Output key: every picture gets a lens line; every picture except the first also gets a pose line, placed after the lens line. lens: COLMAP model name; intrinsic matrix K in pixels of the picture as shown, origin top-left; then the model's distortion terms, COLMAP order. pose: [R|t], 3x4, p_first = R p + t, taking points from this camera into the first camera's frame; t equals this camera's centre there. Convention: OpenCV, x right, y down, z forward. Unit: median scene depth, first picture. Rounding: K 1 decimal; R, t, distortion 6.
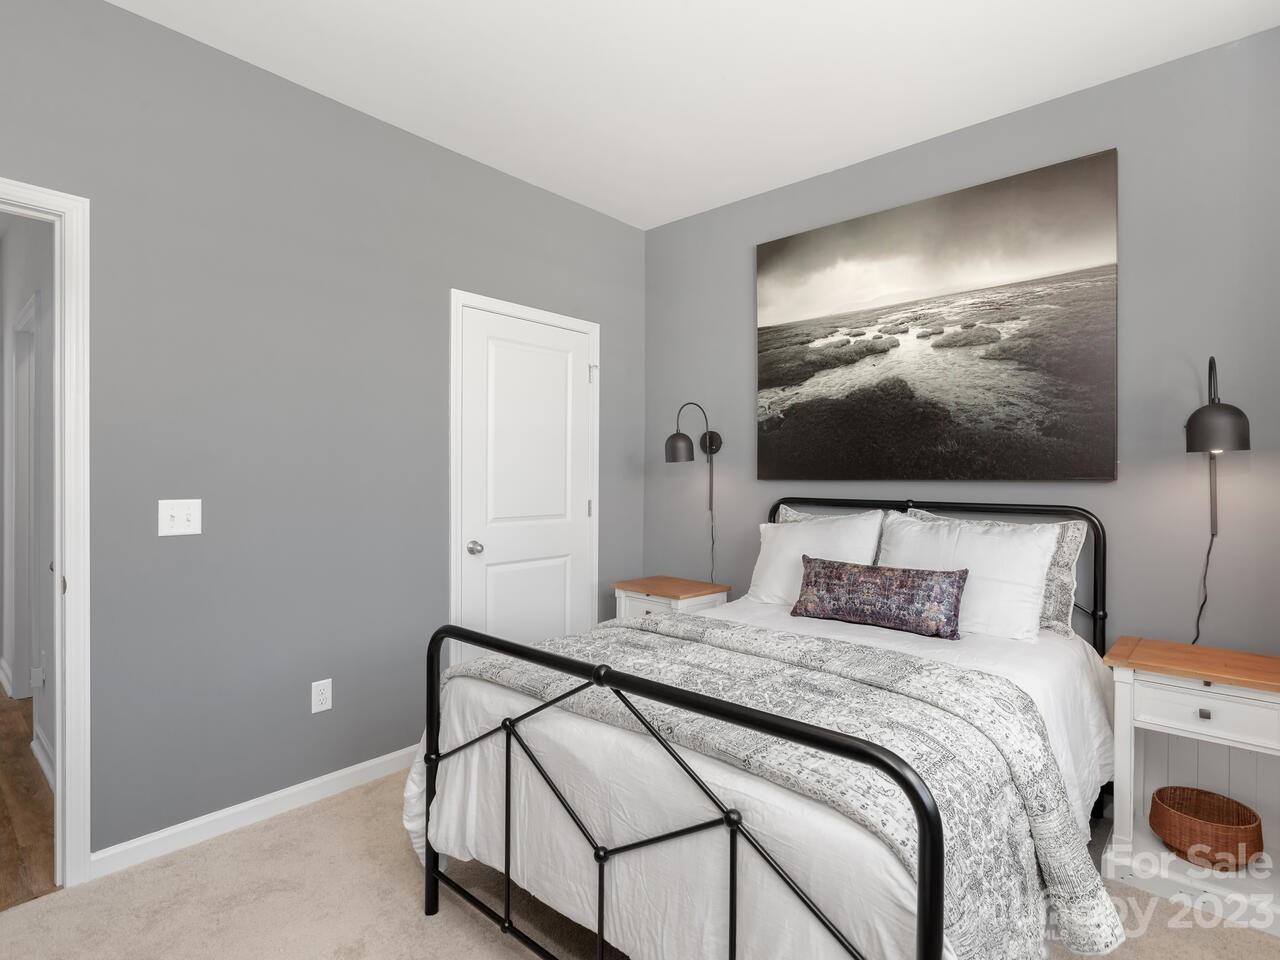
lens RADIAL K [[653.5, 0, 638.1], [0, 653.5, 479.5], [0, 0, 1]] dist [0.009426, 0.000112]
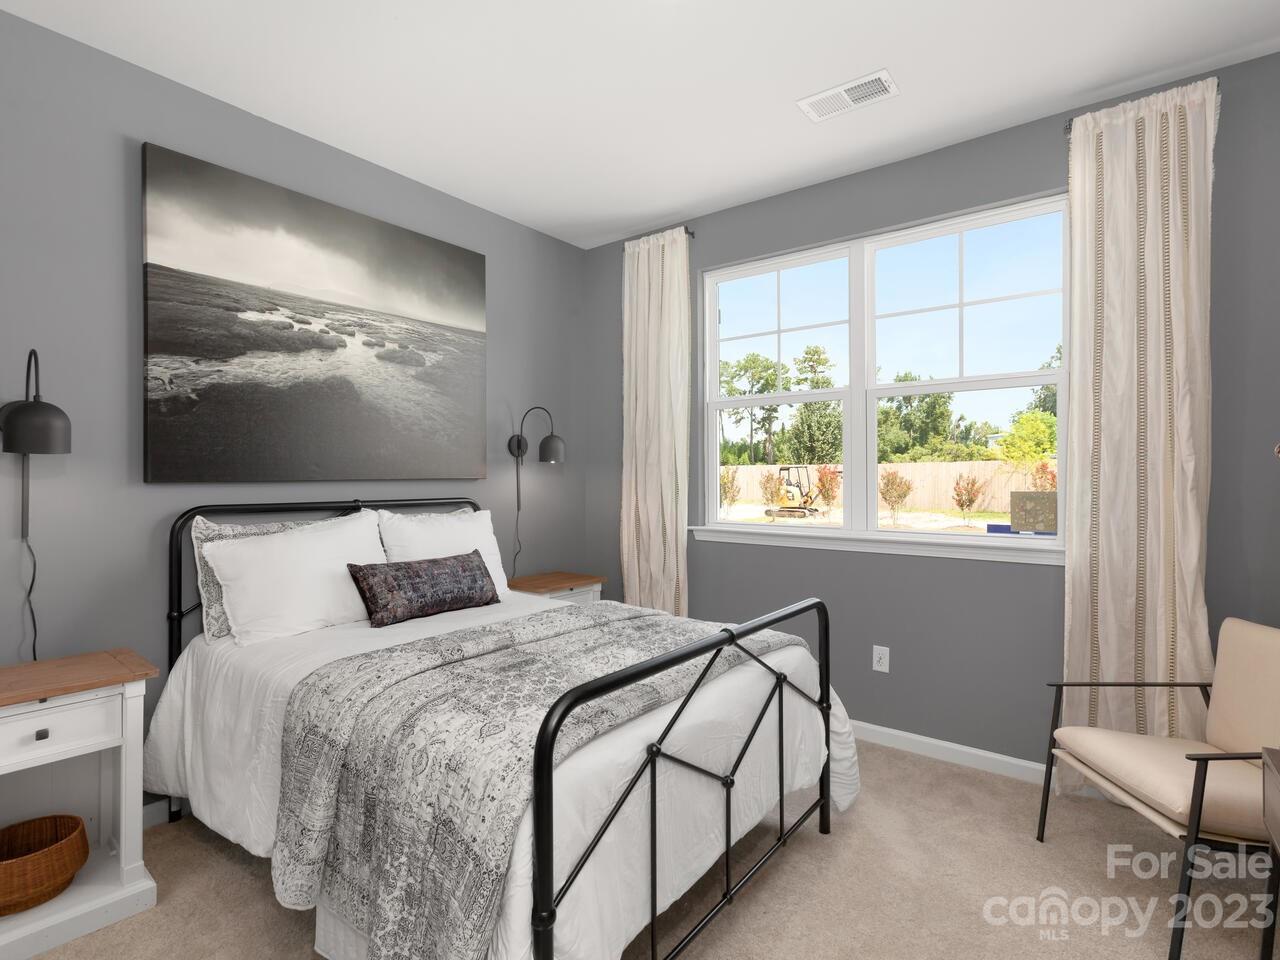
lens RADIAL K [[653.5, 0, 638.1], [0, 653.5, 479.5], [0, 0, 1]] dist [0.009426, 0.000112]
pose [[-0.069374, -0.008130, 0.997558, -0.635805], [0.009004, 0.999921, 0.008775, -0.005687], [-0.997550, 0.009590, -0.069295, 0.624636]]
